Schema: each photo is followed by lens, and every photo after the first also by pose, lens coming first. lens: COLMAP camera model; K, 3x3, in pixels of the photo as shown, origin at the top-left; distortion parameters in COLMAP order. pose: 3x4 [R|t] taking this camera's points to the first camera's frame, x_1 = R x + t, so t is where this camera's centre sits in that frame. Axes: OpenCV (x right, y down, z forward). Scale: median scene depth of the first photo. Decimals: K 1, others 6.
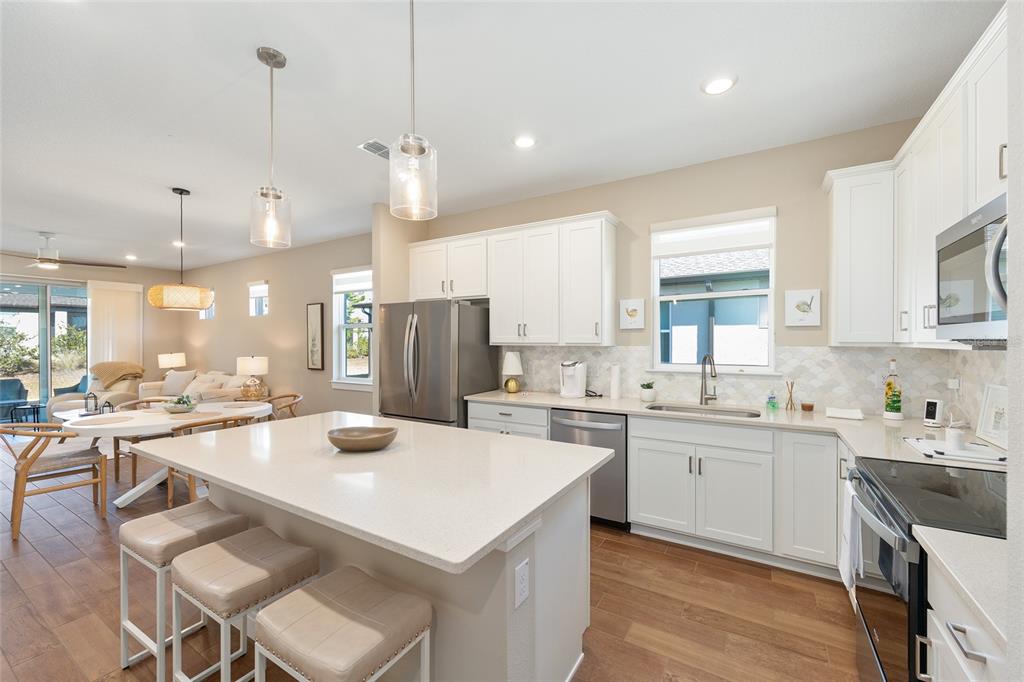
lens RADIAL K [[410.7, 0, 510.8], [0, 410.7, 341.8], [0, 0, 1]] dist [-0.000891, 0.000432]
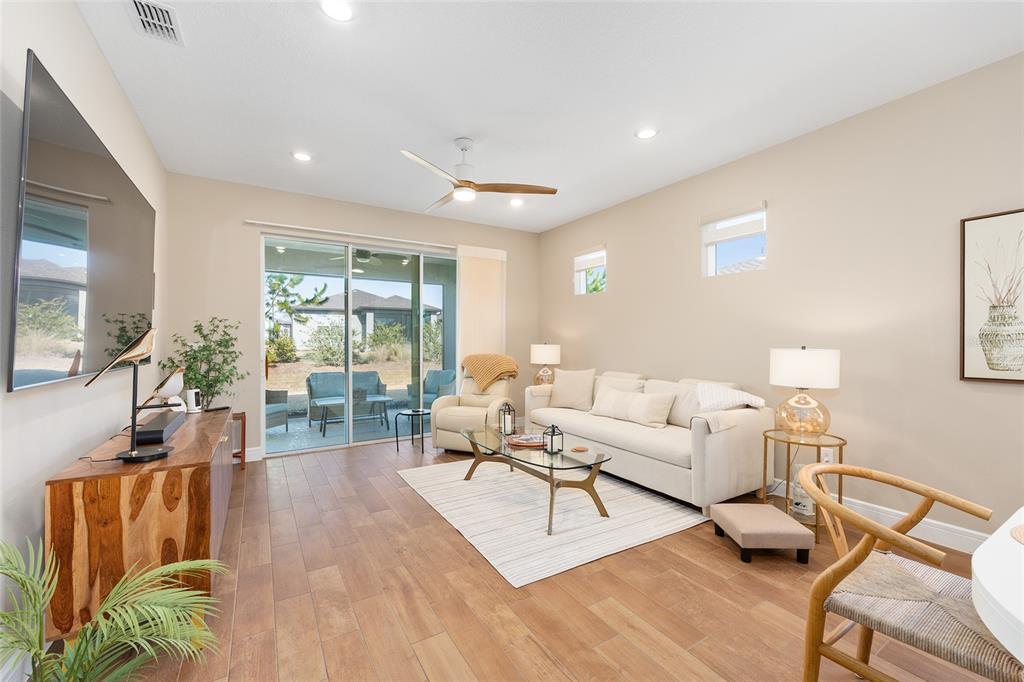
lens RADIAL K [[410.7, 0, 510.8], [0, 410.7, 341.8], [0, 0, 1]] dist [-0.000891, 0.000432]
pose [[0.894772, 0.002940, -0.446514, -0.607151], [-0.003138, 0.999995, 0.000297, 0.025924], [0.446513, 0.001136, 0.894777, 0.366447]]
